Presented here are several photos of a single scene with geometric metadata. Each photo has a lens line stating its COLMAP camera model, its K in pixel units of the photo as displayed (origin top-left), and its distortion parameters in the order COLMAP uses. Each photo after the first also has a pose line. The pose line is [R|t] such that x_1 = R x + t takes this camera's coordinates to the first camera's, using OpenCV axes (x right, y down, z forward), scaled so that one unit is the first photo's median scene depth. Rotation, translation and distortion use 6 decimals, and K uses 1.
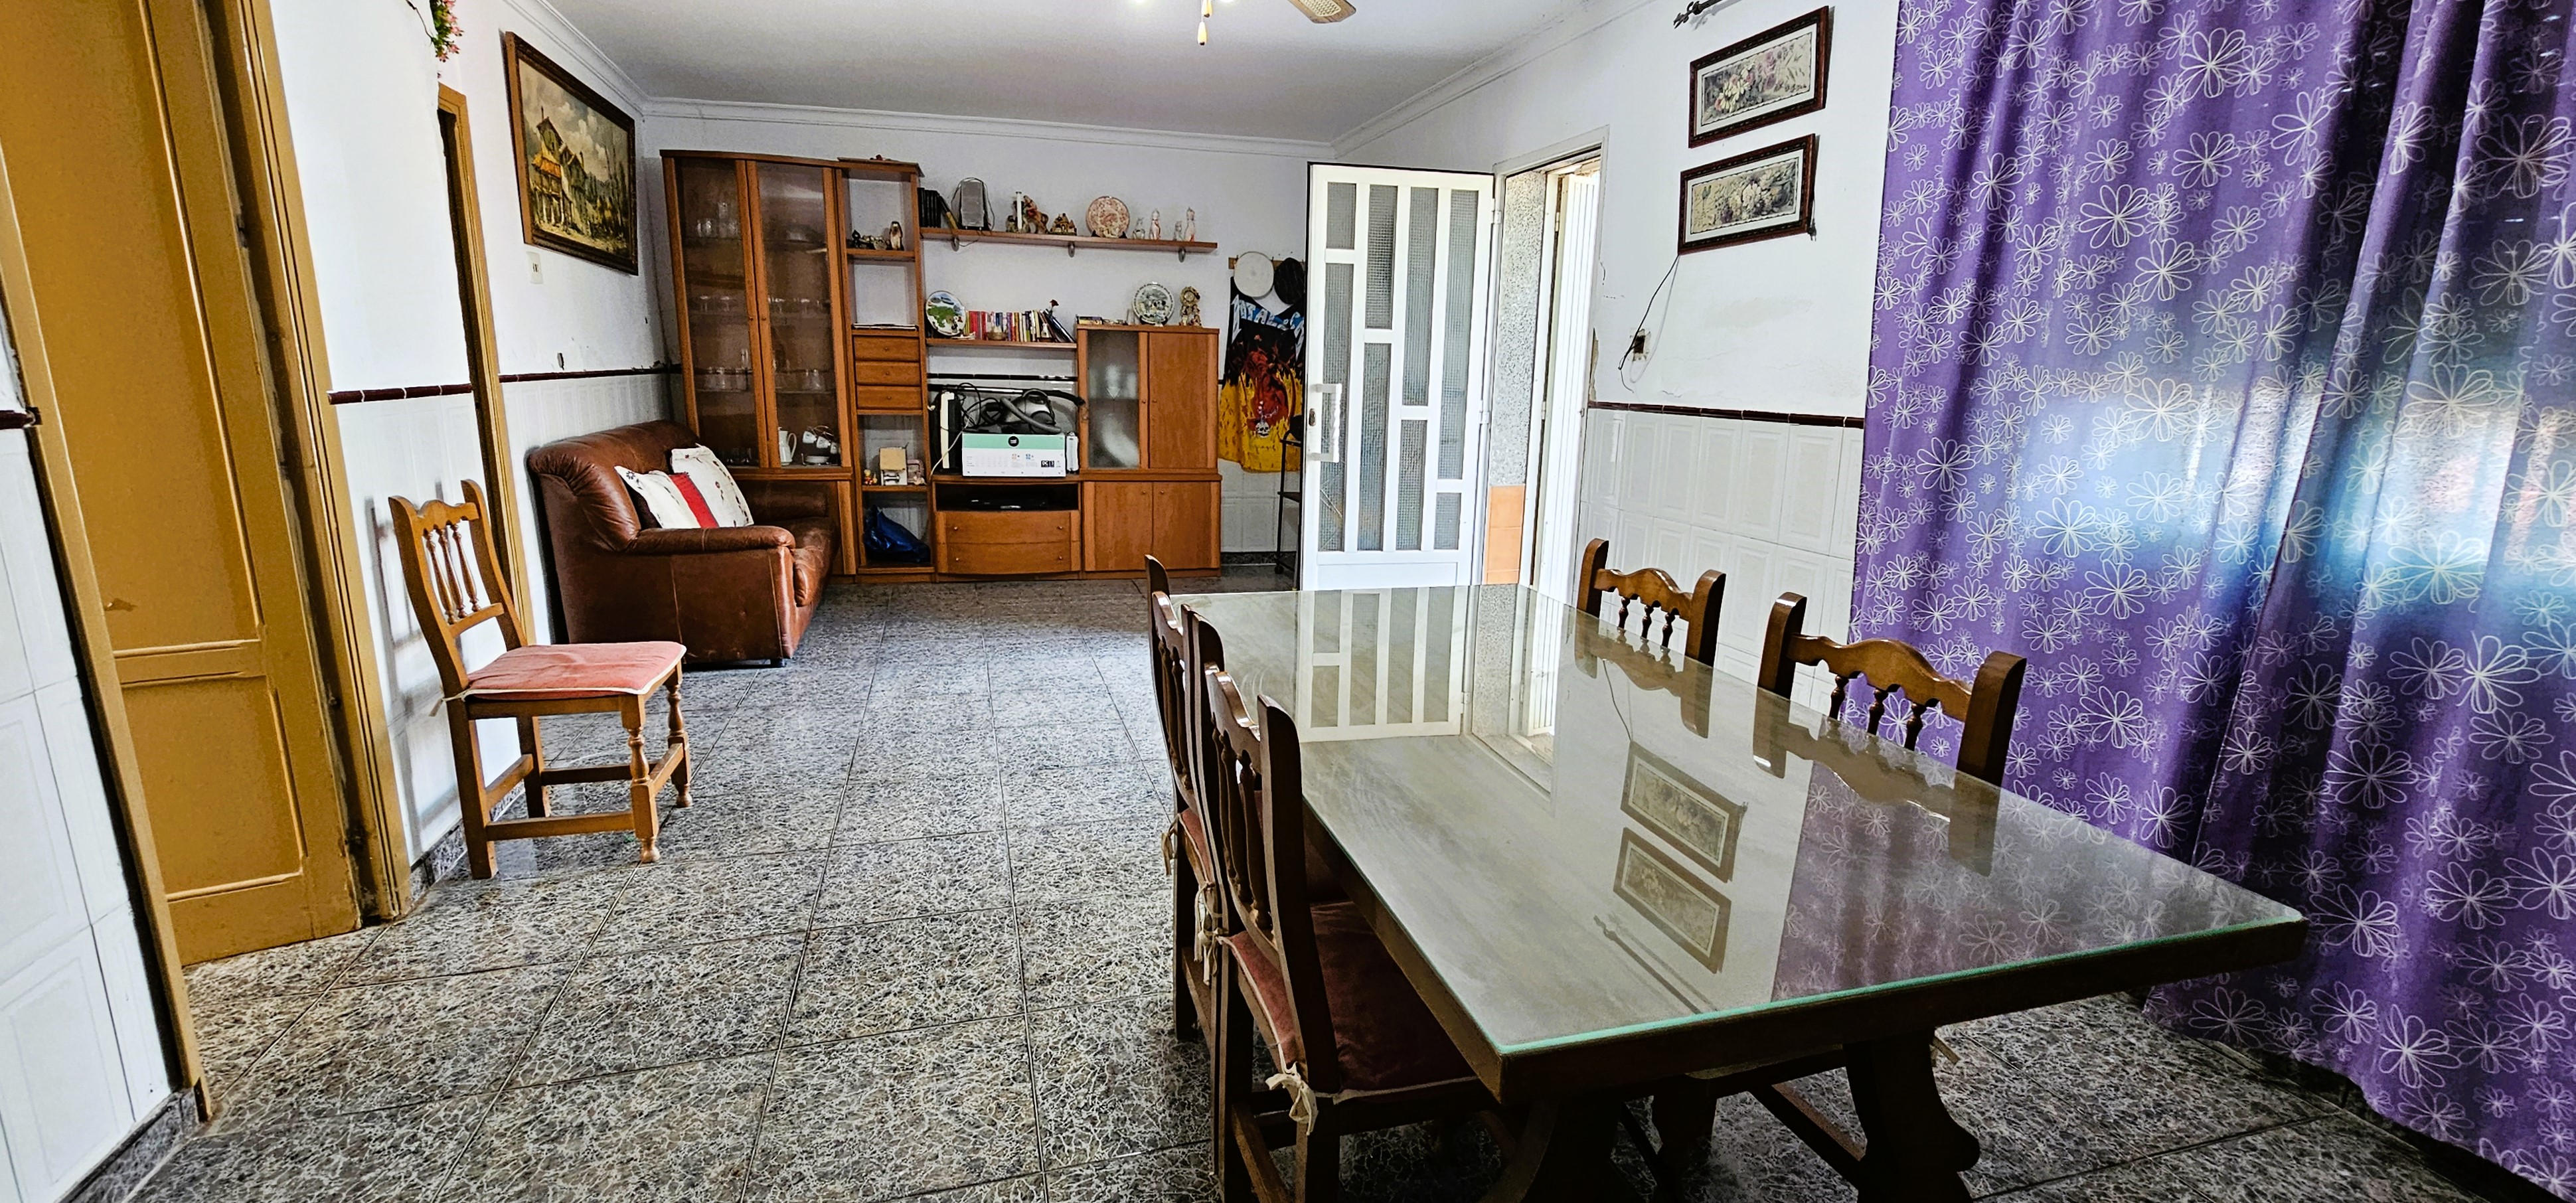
lens RADIAL K [[1092.8, 0, 1288.0], [0, 1092.8, 601.5], [0, 0, 1]] dist [-0.008011, 0.006090]
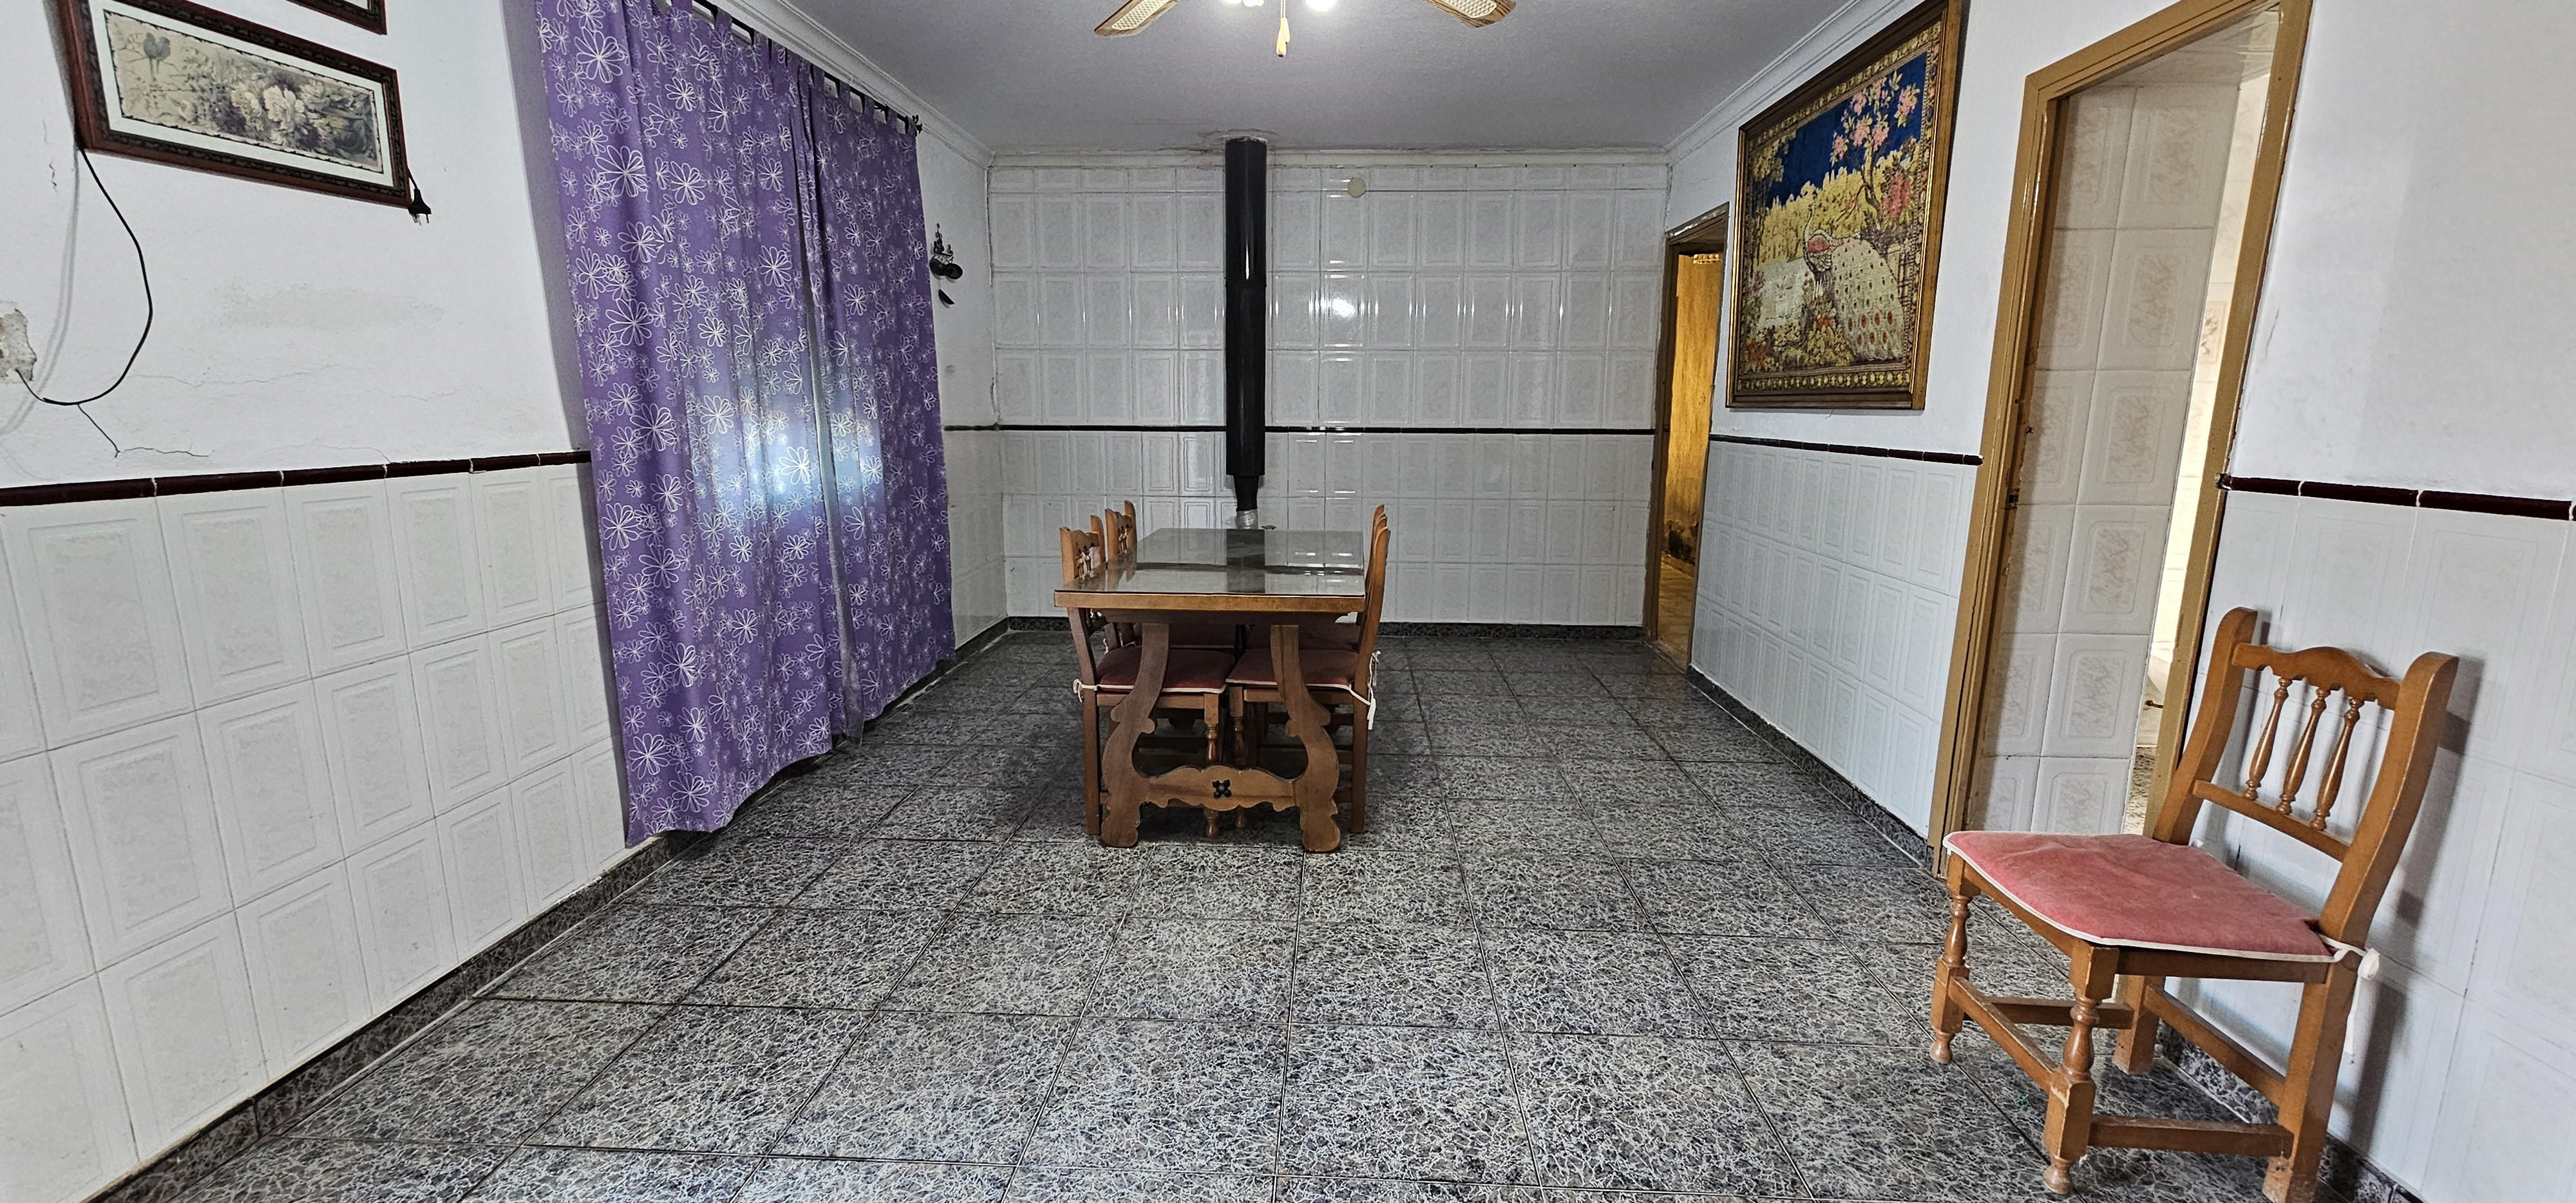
lens RADIAL K [[1050.3, 0, 1288.0], [0, 1050.3, 601.5], [0, 0, 1]] dist [0.000552, -0.000347]
pose [[-0.940677, -0.090655, 0.326967, -0.281100], [0.043943, 0.922981, 0.382328, -0.302511], [-0.336445, 0.374015, -0.864244, 1.336677]]
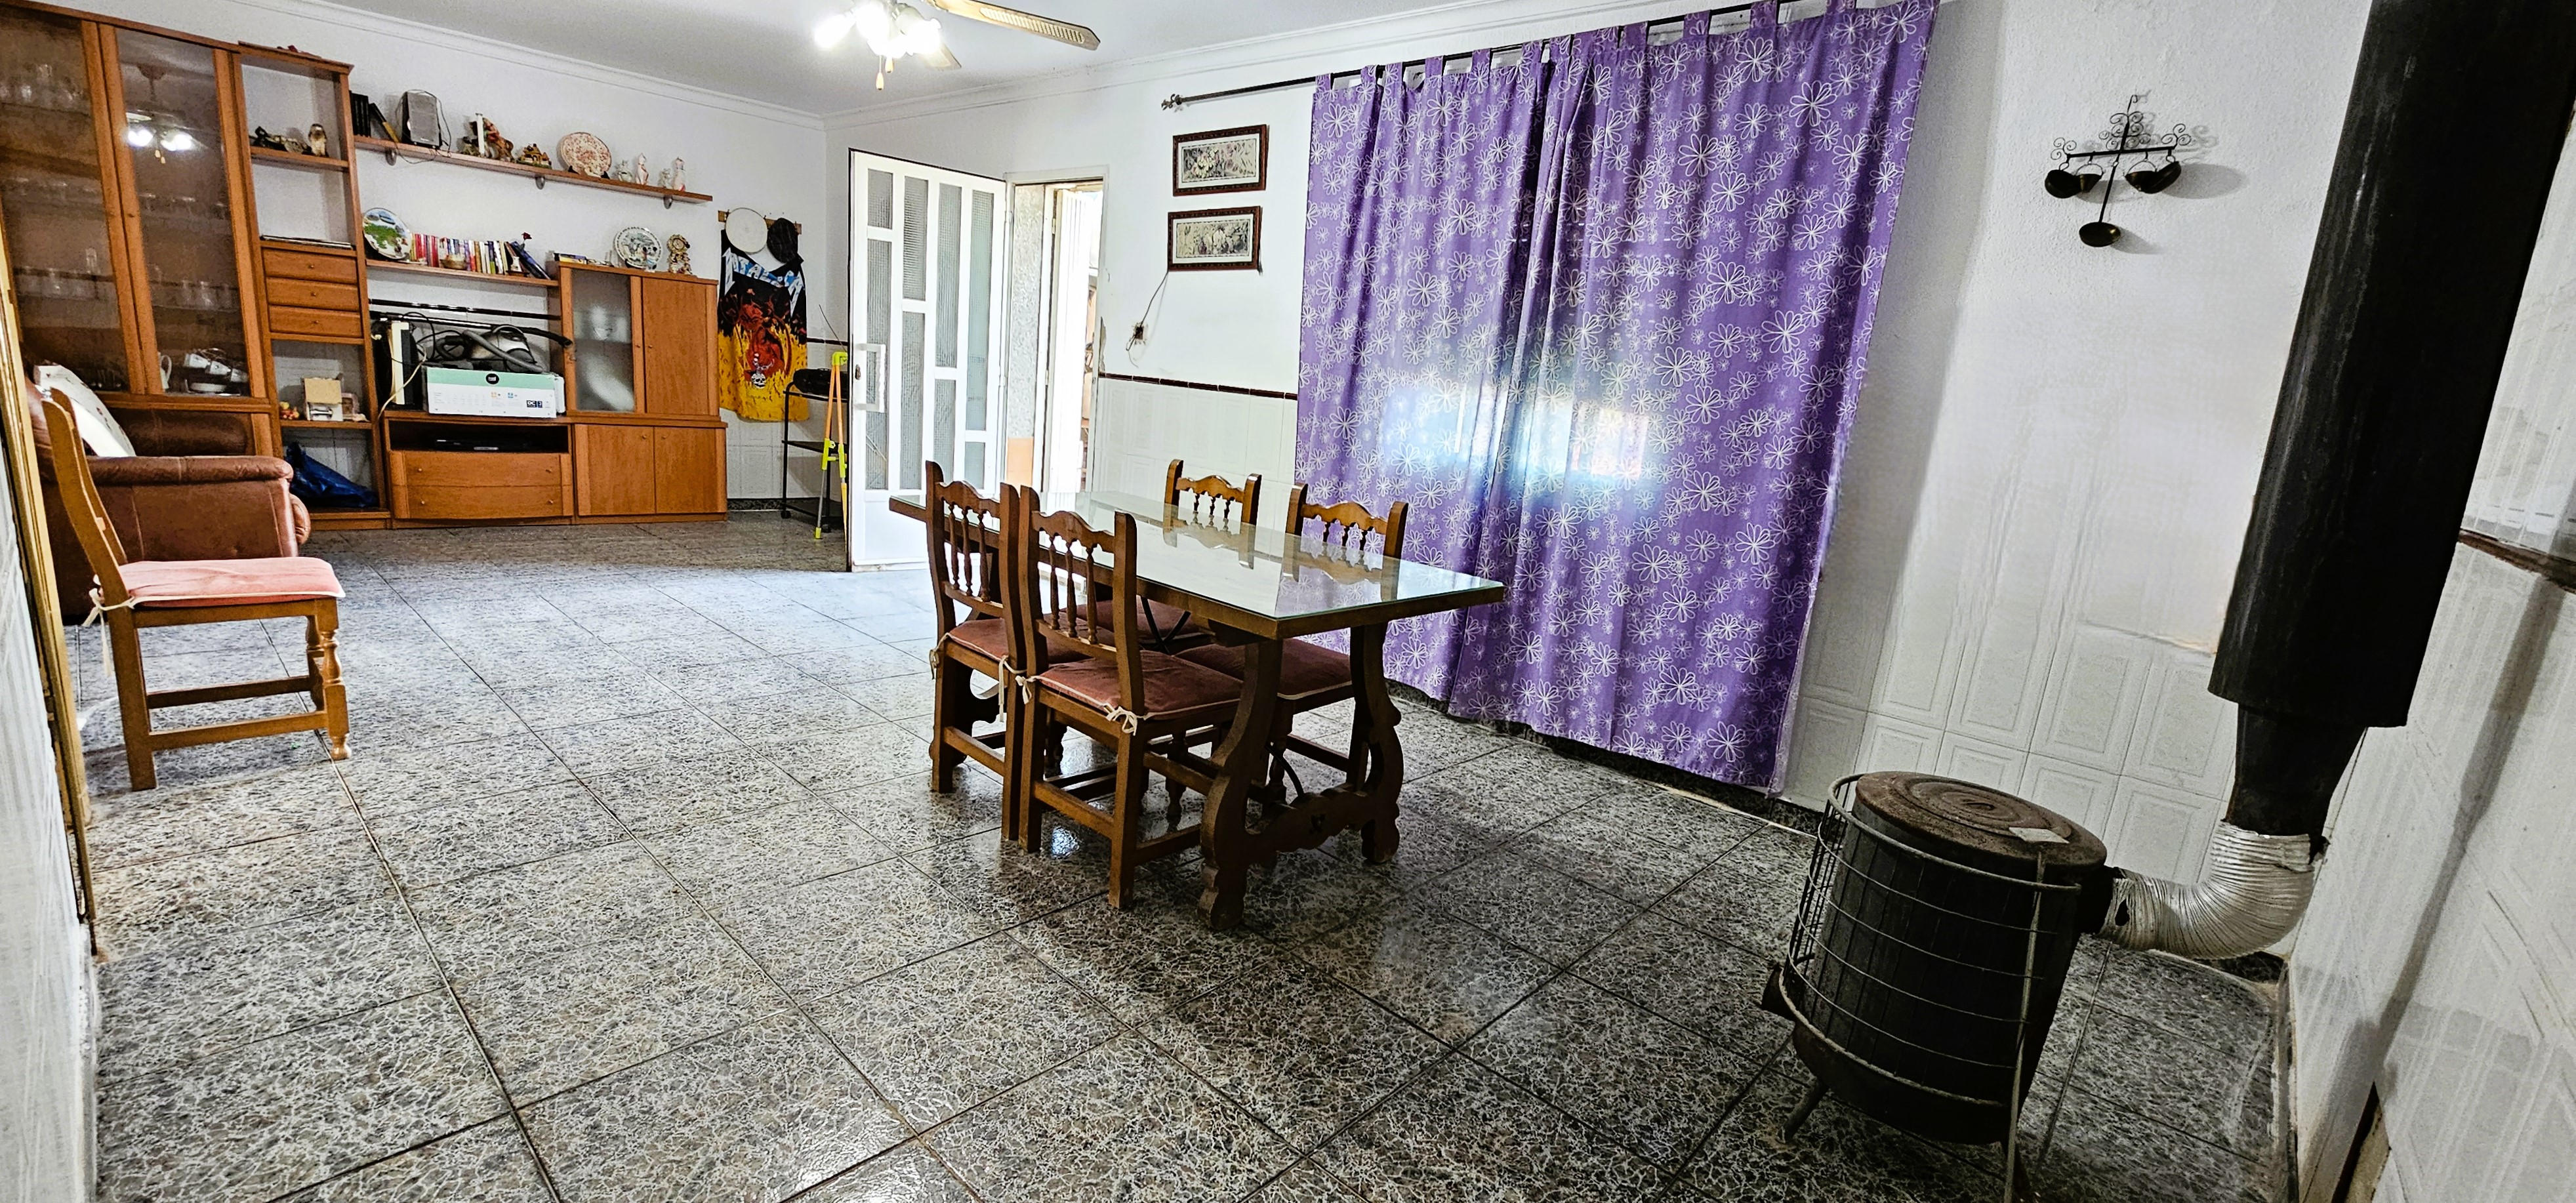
lens RADIAL K [[1079.9, 0, 1288.0], [0, 1079.9, 601.5], [0, 0, 1]] dist [-0.002065, -0.000196]
pose [[0.856219, -0.050701, 0.514119, -0.257276], [0.035416, 0.998592, 0.039496, 0.060259], [-0.515398, -0.015609, 0.856809, -0.290788]]
